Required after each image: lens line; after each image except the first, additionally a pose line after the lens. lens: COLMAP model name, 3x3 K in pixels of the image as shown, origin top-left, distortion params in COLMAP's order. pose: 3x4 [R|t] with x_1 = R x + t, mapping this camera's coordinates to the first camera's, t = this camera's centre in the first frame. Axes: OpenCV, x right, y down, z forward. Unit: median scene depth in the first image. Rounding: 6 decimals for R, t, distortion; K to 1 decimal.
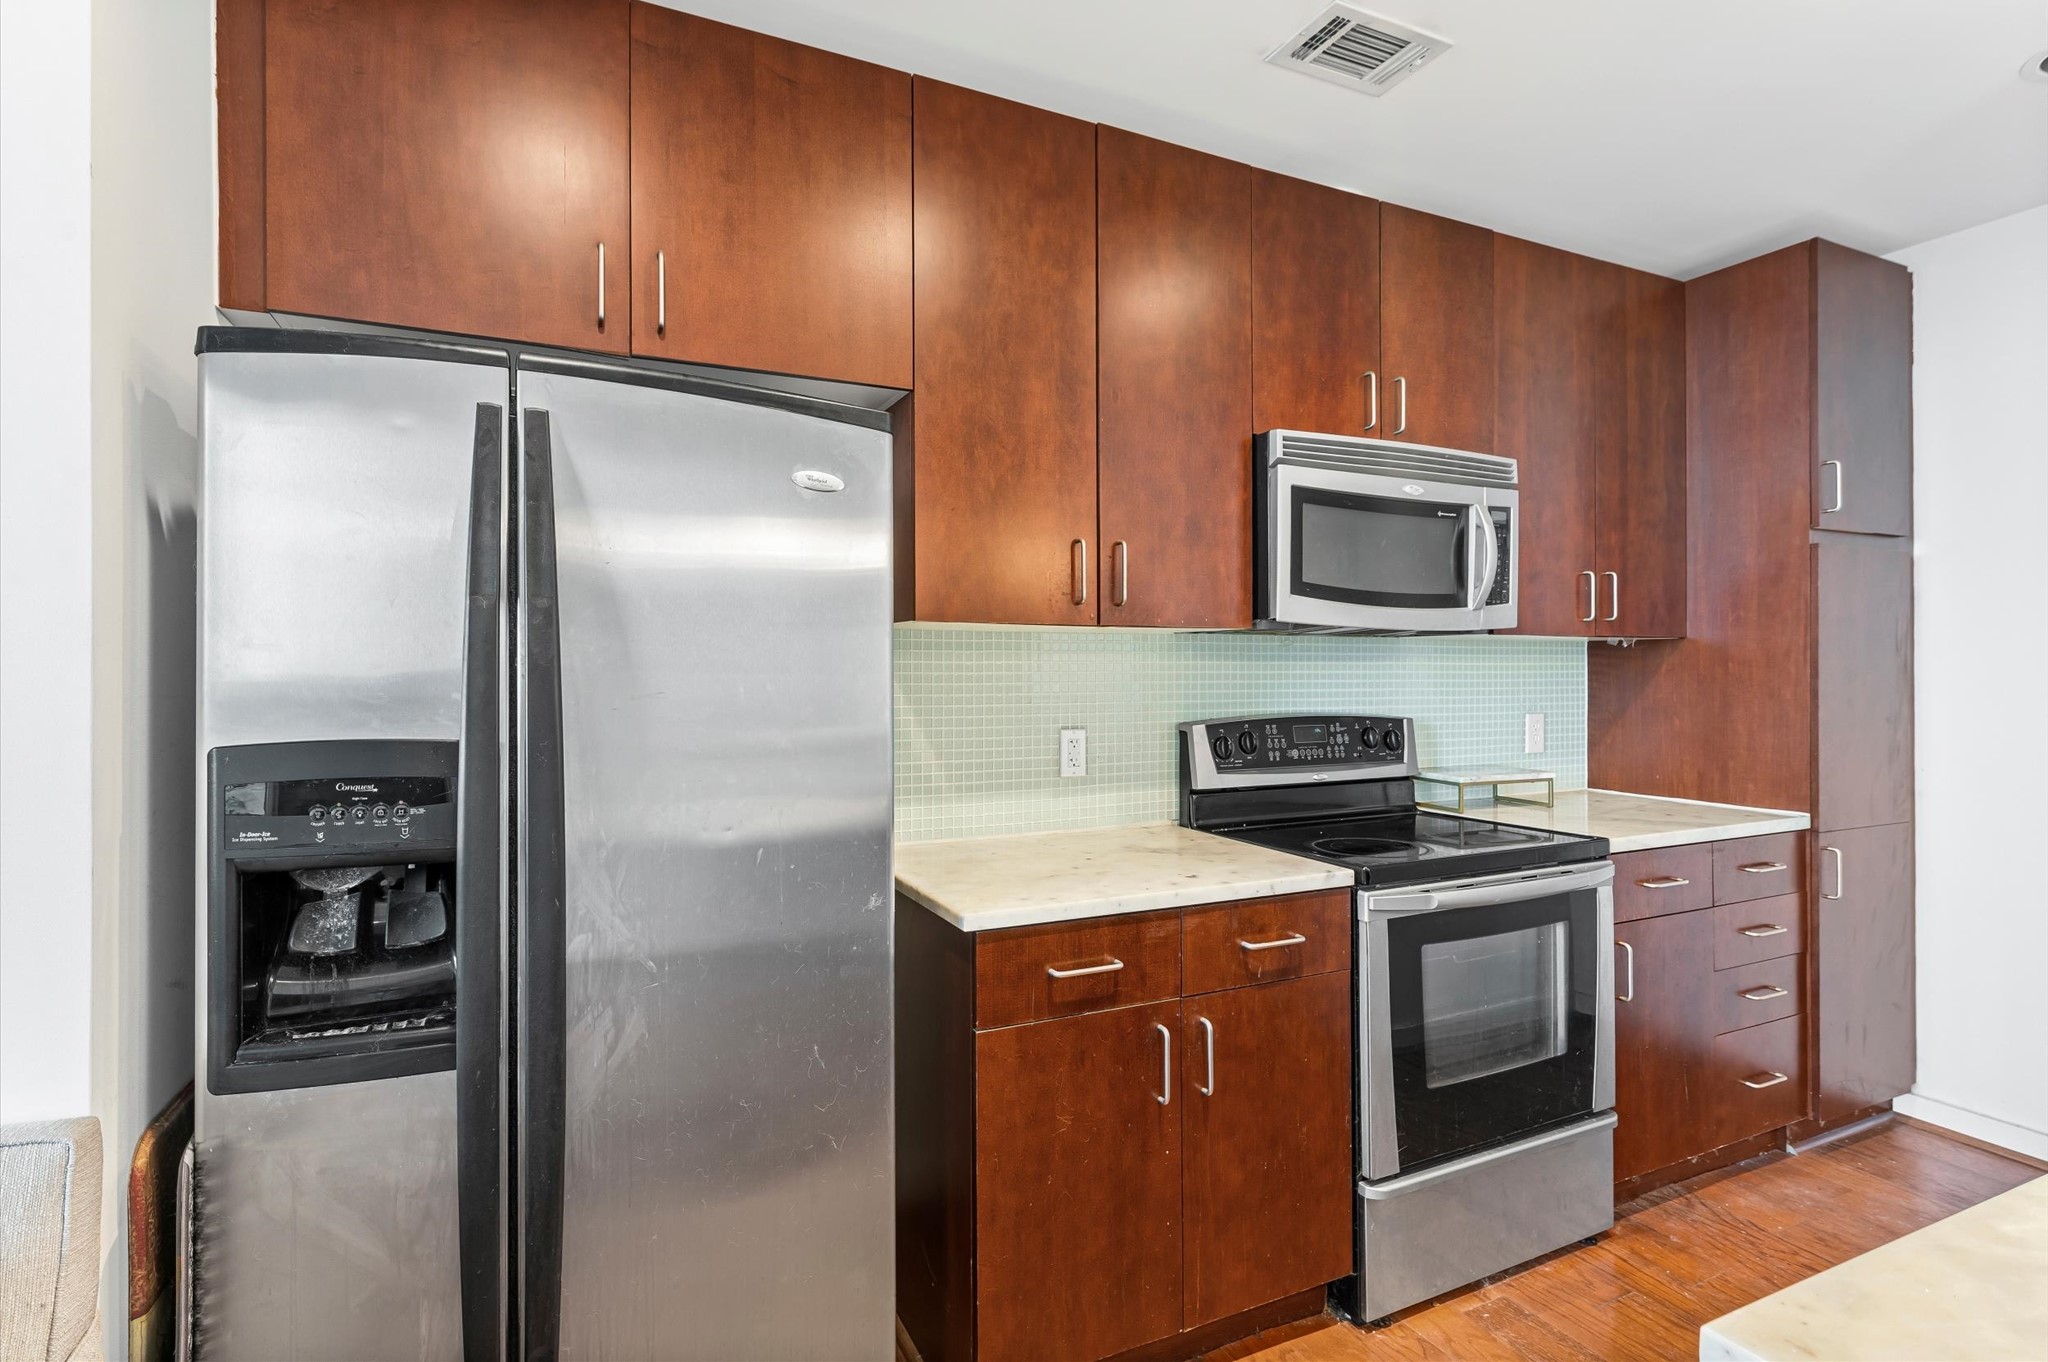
lens RADIAL K [[998.8, 0, 1024.0], [0, 998.8, 681.0], [0, 0, 1]] dist [0.002649, 0.000408]
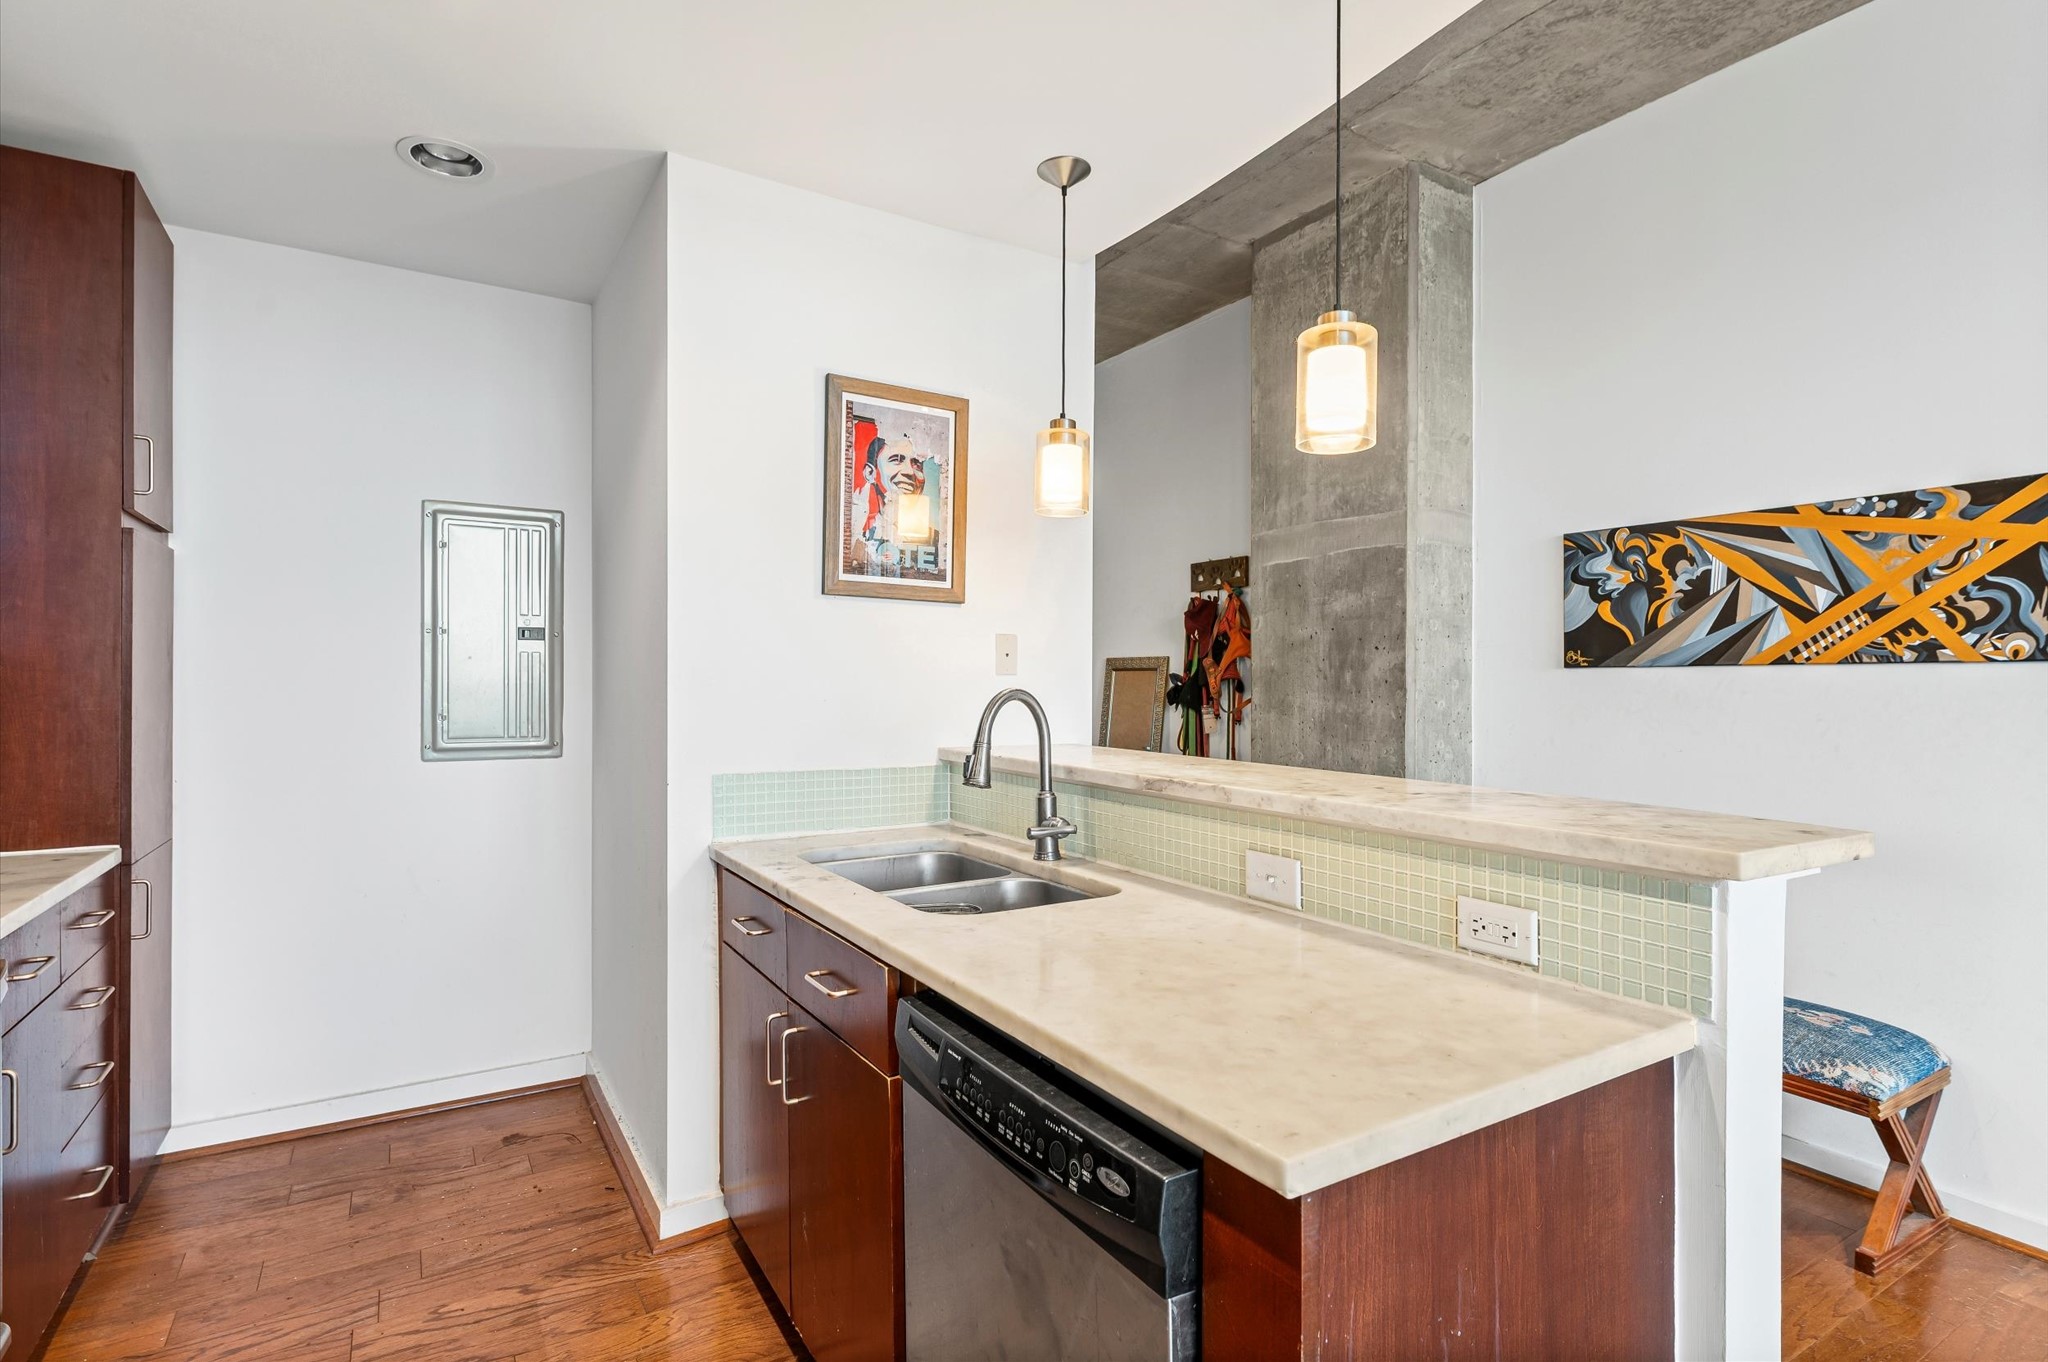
lens RADIAL K [[998.8, 0, 1024.0], [0, 998.8, 681.0], [0, 0, 1]] dist [0.002649, 0.000408]
pose [[-0.108828, 0.003594, 0.994054, -0.142716], [0.004386, 0.999985, -0.003135, -0.000271], [-0.994051, 0.004019, -0.108842, 0.324807]]
